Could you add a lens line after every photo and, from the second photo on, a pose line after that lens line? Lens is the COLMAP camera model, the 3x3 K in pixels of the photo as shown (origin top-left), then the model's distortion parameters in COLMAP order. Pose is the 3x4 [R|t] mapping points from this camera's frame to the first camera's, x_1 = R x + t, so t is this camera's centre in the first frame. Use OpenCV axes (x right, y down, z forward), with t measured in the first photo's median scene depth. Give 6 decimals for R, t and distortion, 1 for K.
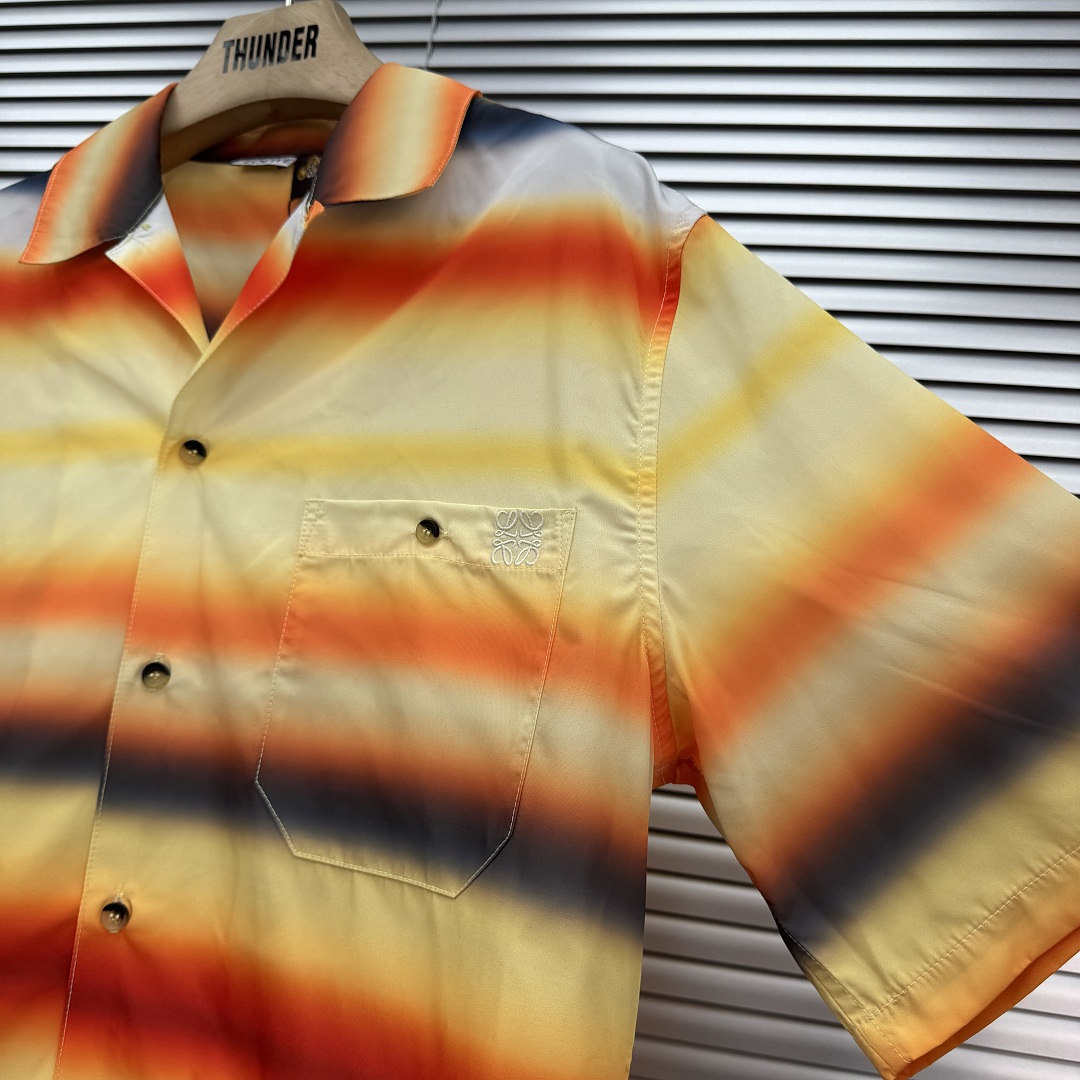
lens RADIAL K [[1250.1, 0, 540.0], [0, 1250.1, 540.5], [0, 0, 1]] dist [-0.052751, 0.000000]
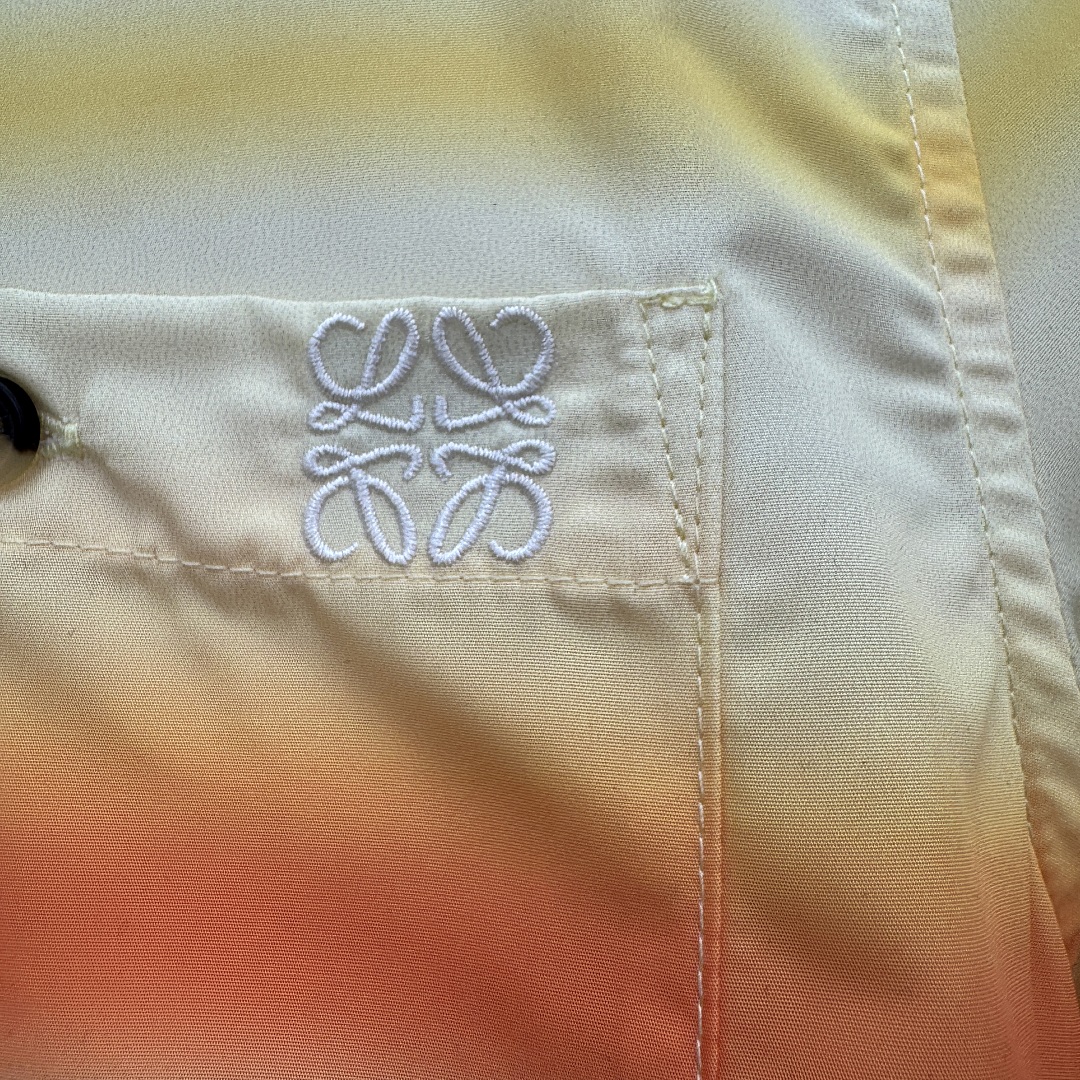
lens RADIAL K [[1250.1, 0, 555.1], [0, 1250.1, 508.8], [0, 0, 1]] dist [-0.052751, 0.000000]
pose [[0.946882, -0.088644, 0.309123, -0.066085], [0.053571, 0.991307, 0.120172, -0.014477], [-0.317089, -0.097228, 0.943399, 0.792921]]
